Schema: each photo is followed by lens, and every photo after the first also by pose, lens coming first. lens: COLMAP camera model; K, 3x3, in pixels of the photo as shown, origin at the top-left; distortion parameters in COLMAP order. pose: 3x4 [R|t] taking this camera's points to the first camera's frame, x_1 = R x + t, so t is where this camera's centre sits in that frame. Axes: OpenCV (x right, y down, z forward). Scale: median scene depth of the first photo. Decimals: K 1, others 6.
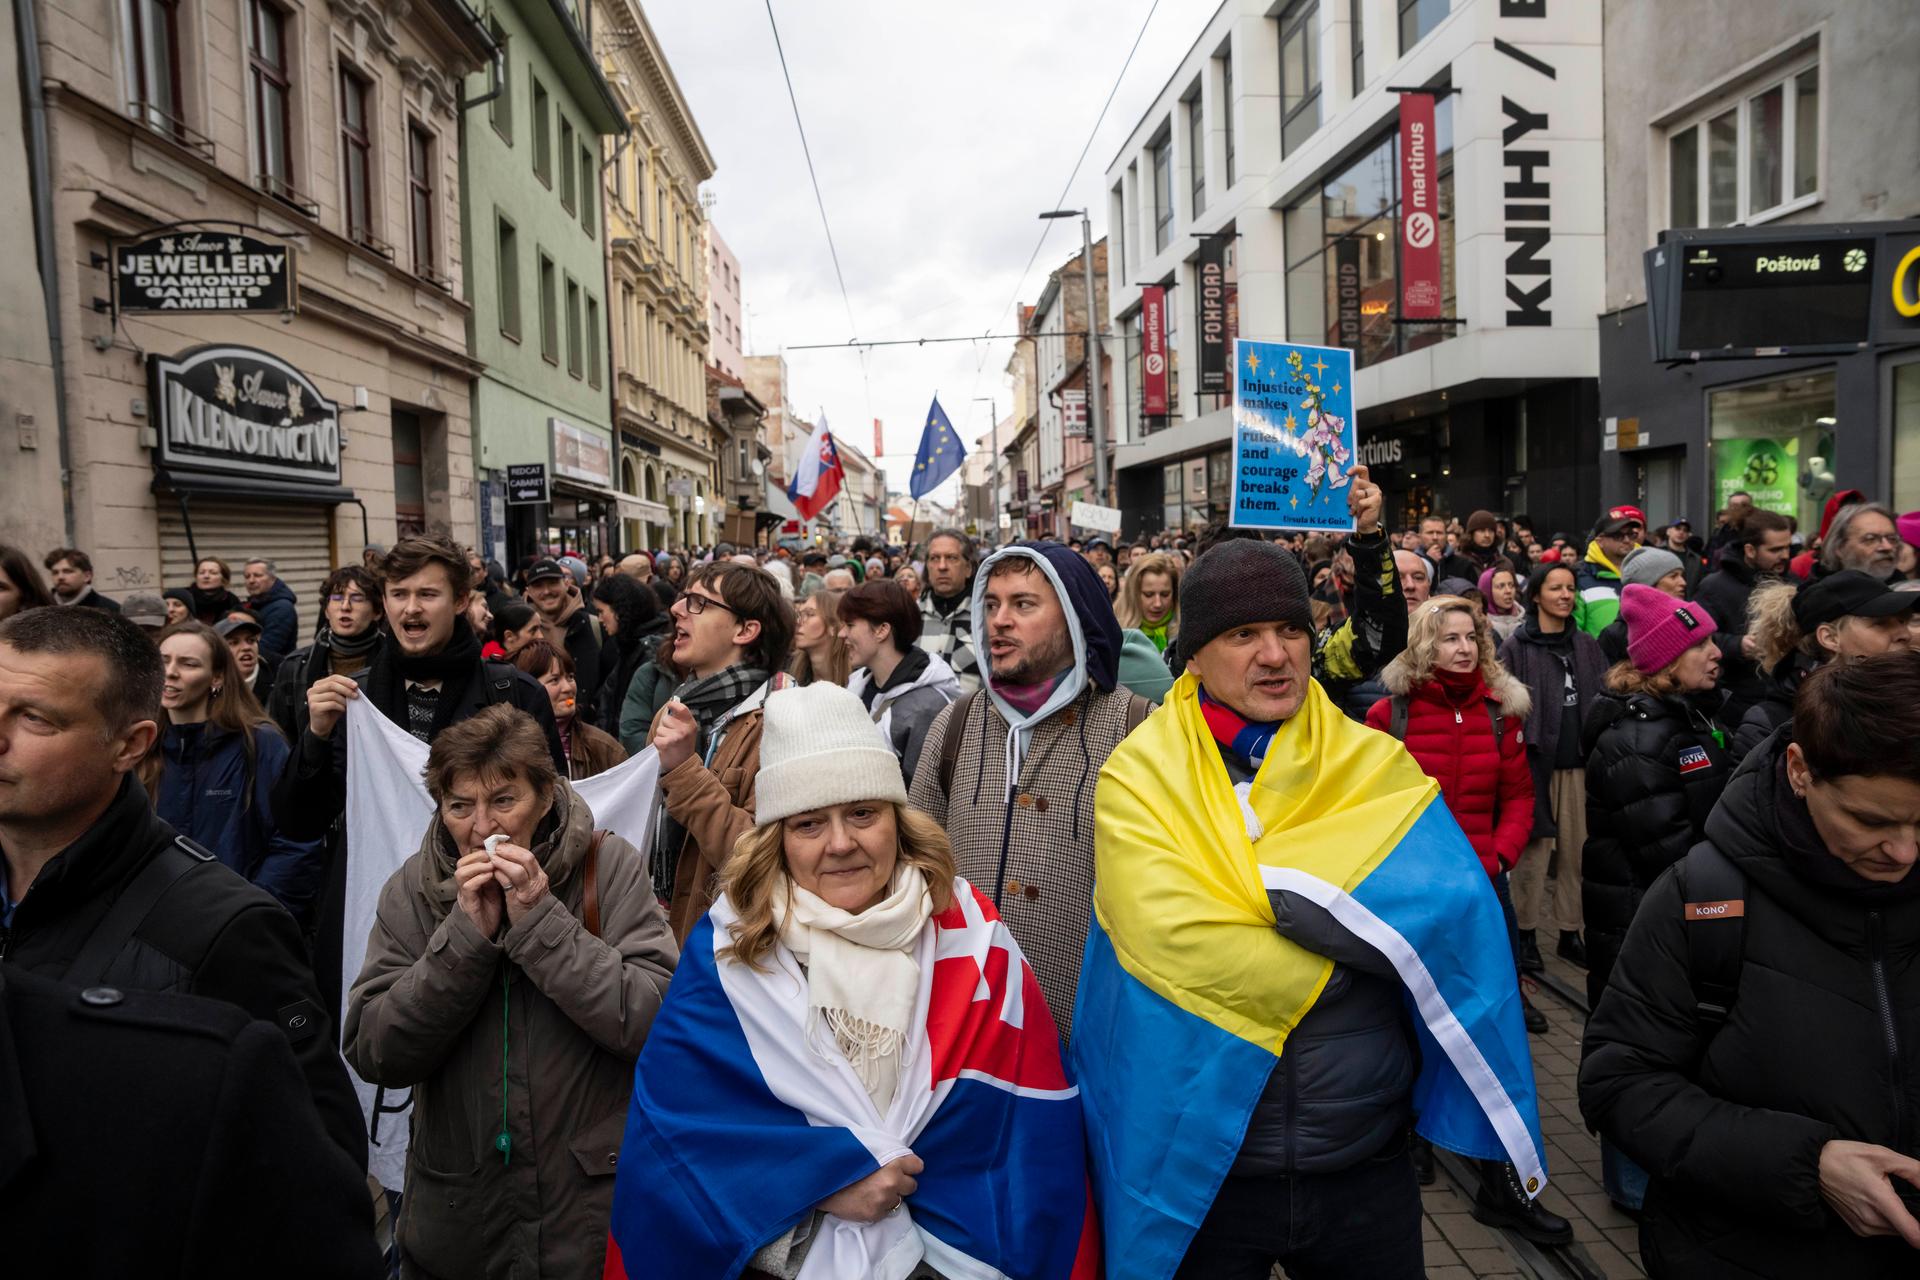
lens RADIAL K [[1387.8, 0, 960.0], [0, 1387.8, 640.0], [0, 0, 1]] dist [-0.102061, 0.110793]
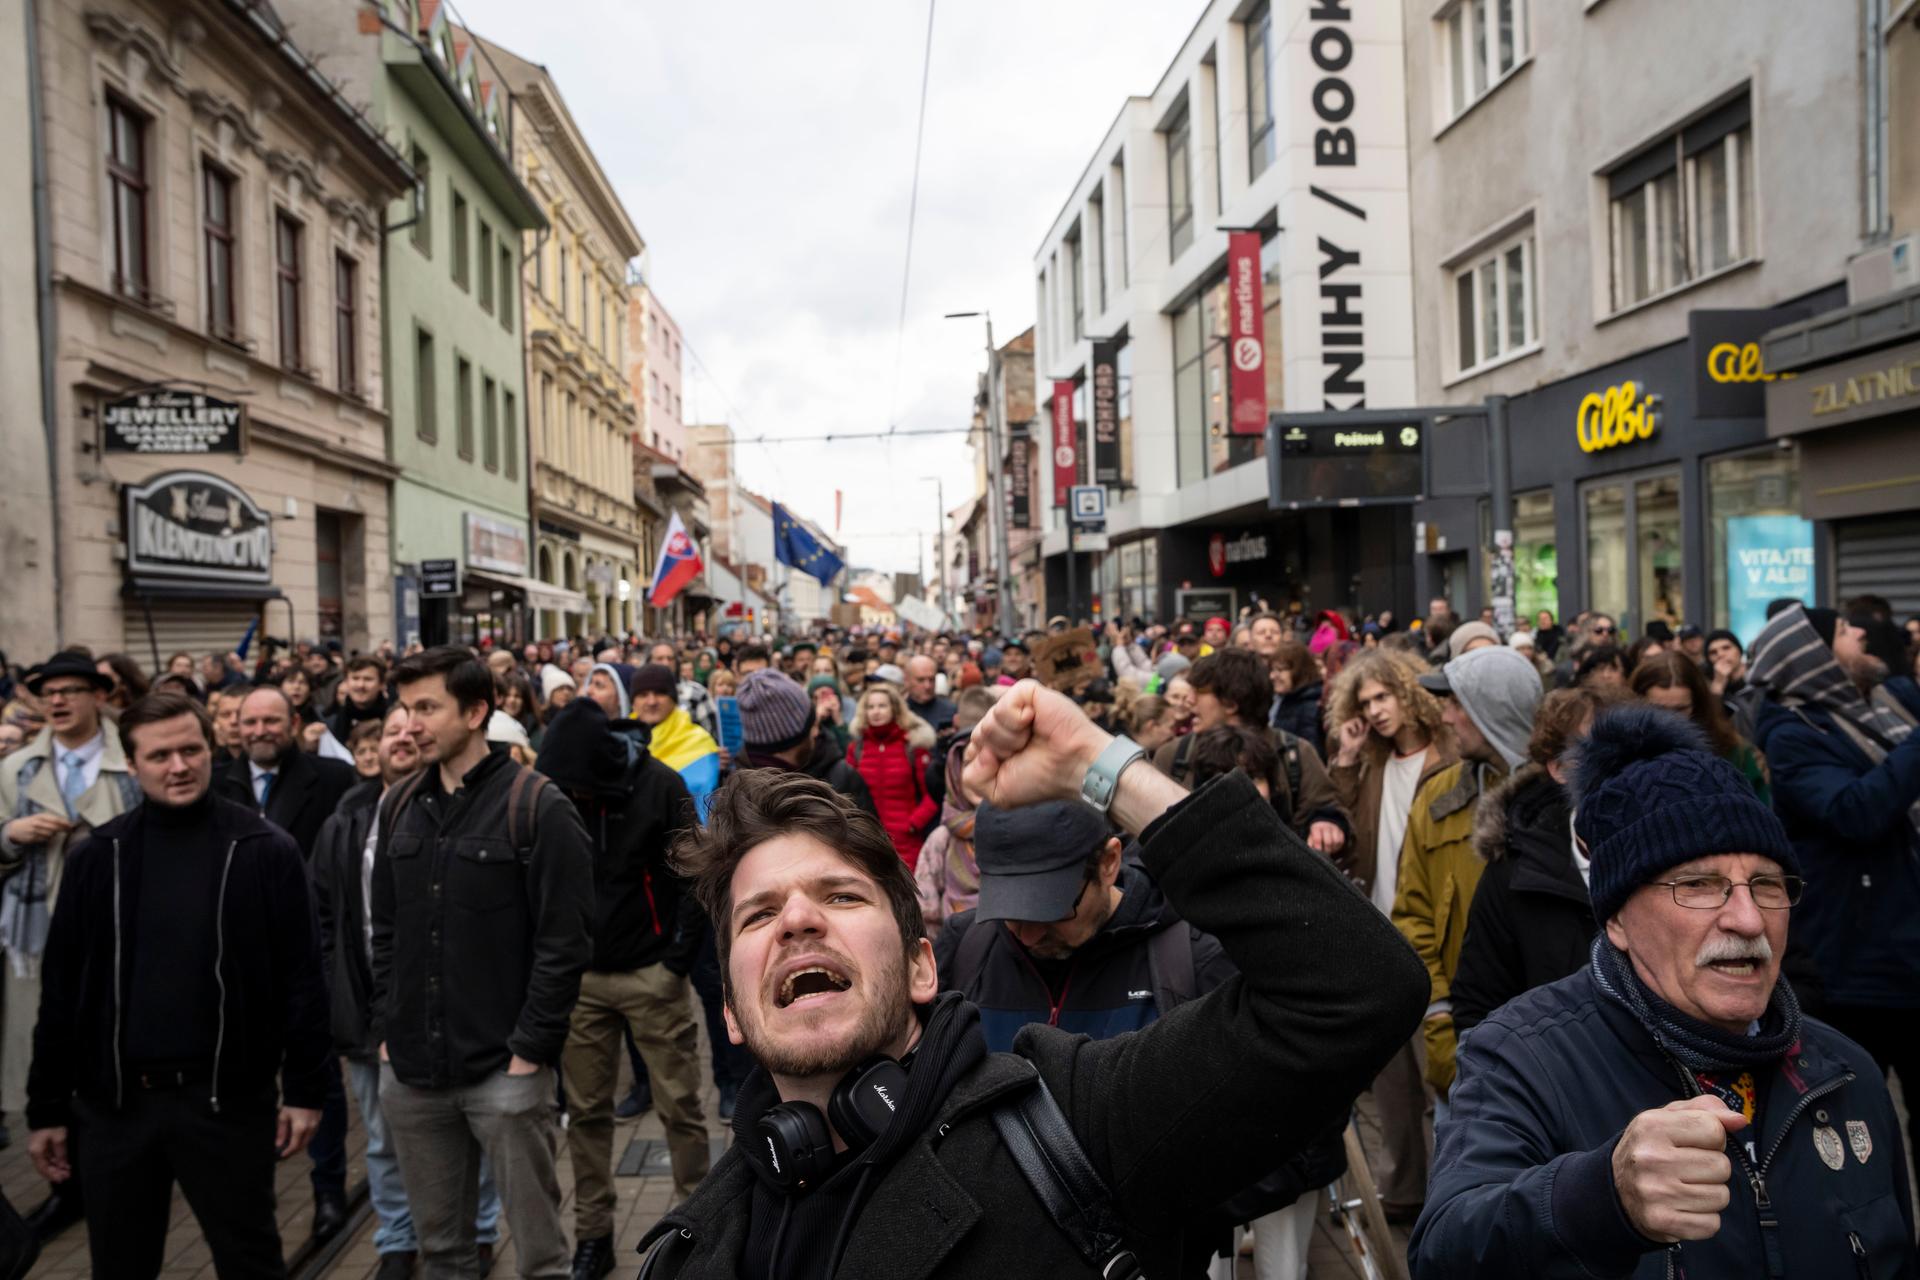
lens RADIAL K [[1561.6, 0, 949.0], [0, 1561.6, 636.5], [0, 0, 1]] dist [-0.062053, 0.141586]
pose [[0.999976, 0.002882, 0.006255, 0.079312], [-0.002484, 0.998029, -0.062702, 0.007625], [-0.006423, 0.062685, 0.998013, -0.222091]]
